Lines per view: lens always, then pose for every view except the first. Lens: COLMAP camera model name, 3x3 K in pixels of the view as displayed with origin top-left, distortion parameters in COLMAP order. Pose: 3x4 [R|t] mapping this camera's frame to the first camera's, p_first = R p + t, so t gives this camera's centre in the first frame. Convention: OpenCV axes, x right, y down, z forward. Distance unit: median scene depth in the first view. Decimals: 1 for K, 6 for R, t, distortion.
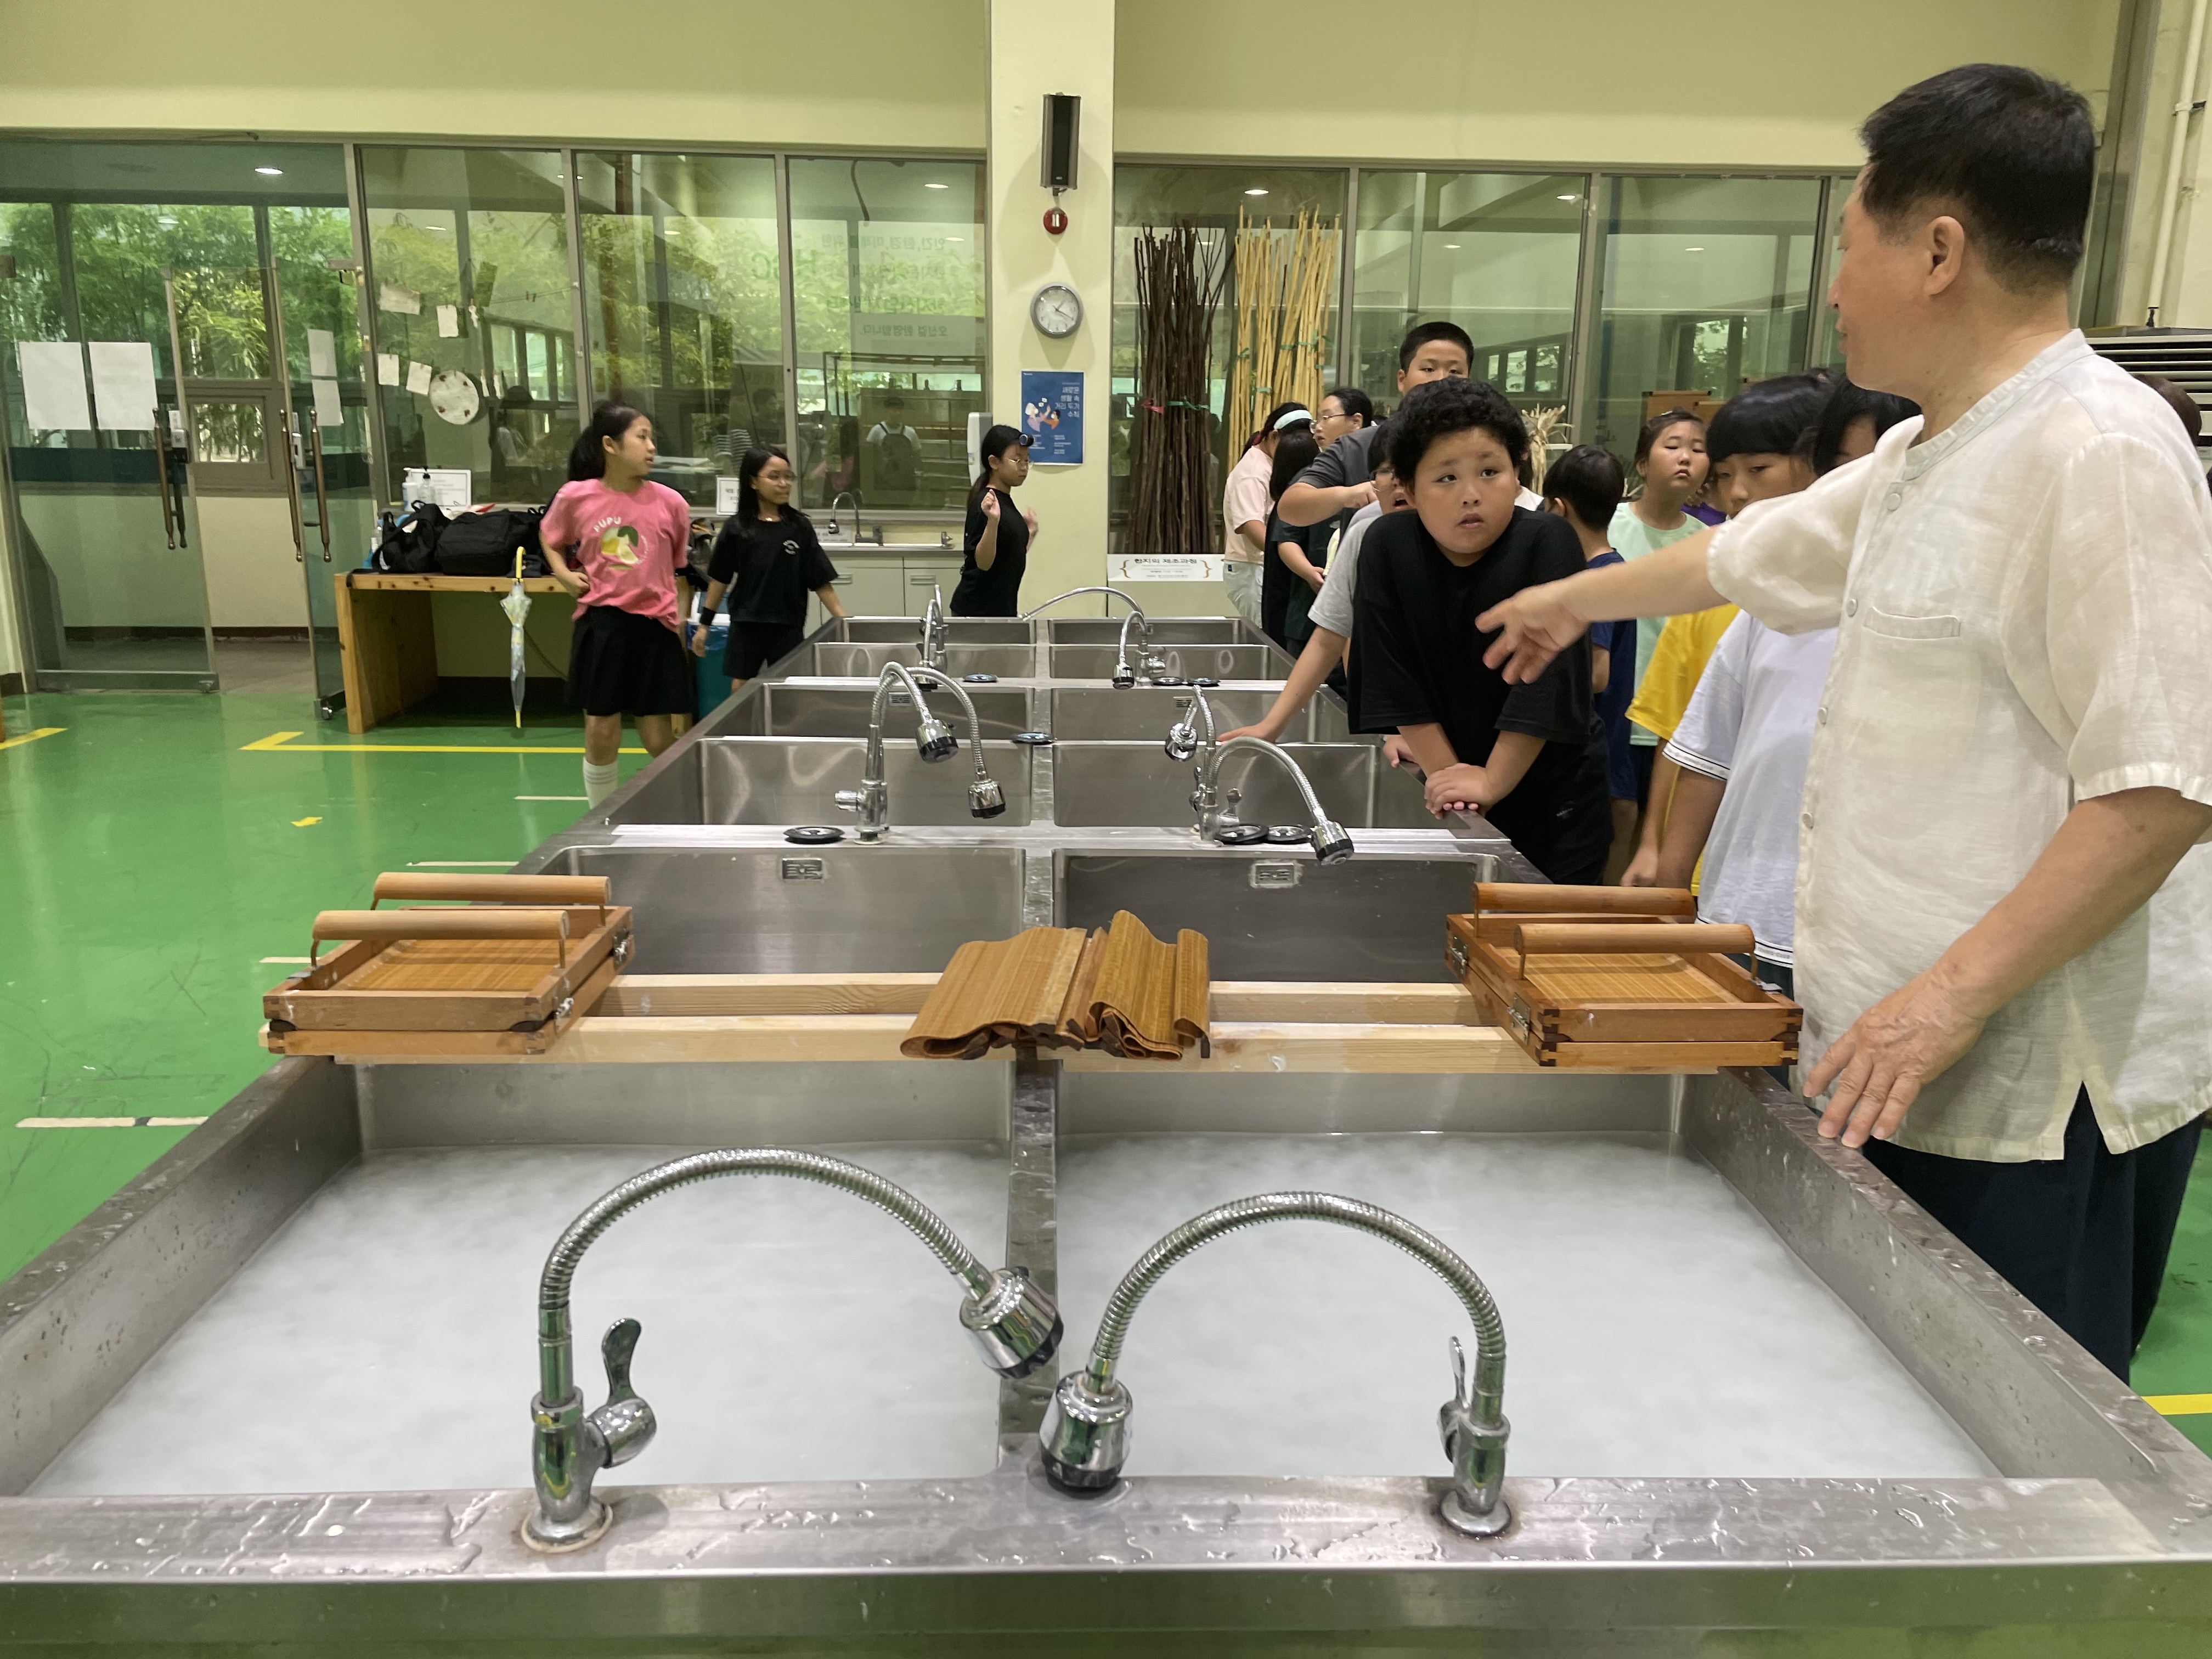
lens RADIAL K [[1673.9, 0, 1121.6], [0, 1673.9, 843.8], [0, 0, 1]] dist [0.061790, -0.076984]
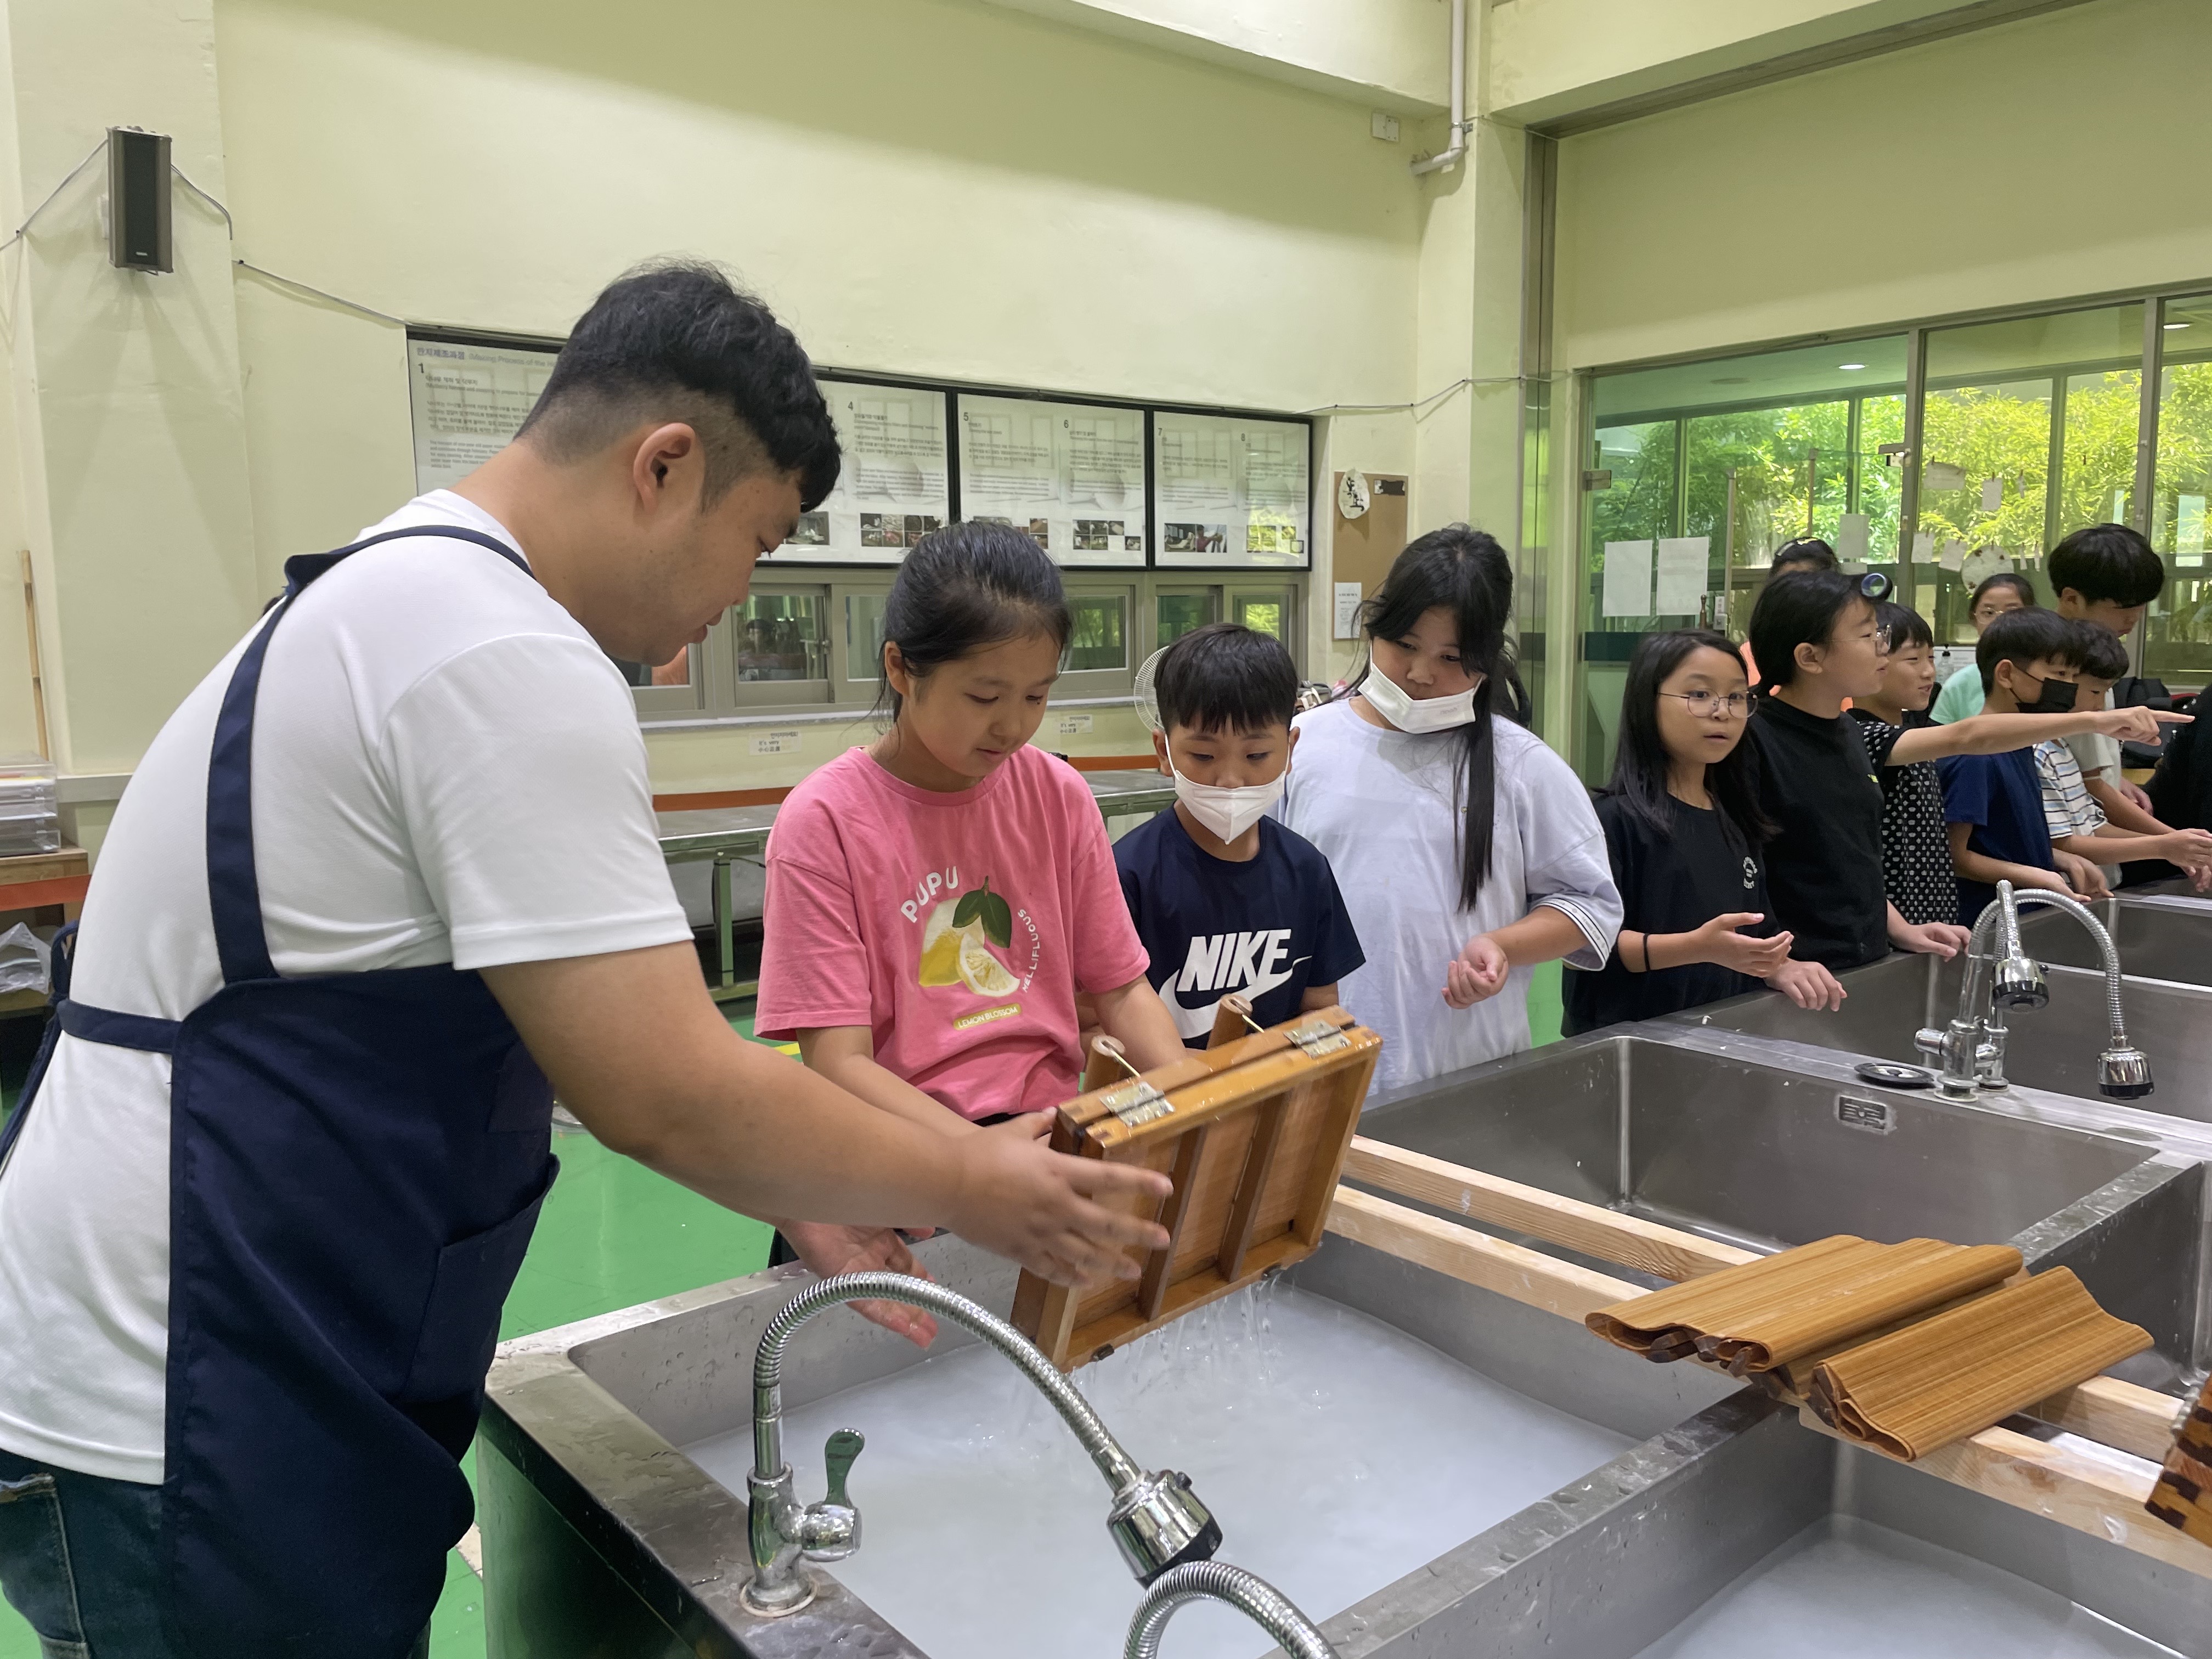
lens RADIAL K [[1673.9, 0, 1078.1], [0, 1673.9, 843.9], [0, 0, 1]] dist [0.061790, -0.076984]
pose [[0.589948, 0.085245, -0.802929, 0.086534], [-0.165933, 0.985986, -0.017238, -0.013278], [0.790207, 0.143402, 0.595825, 0.056341]]
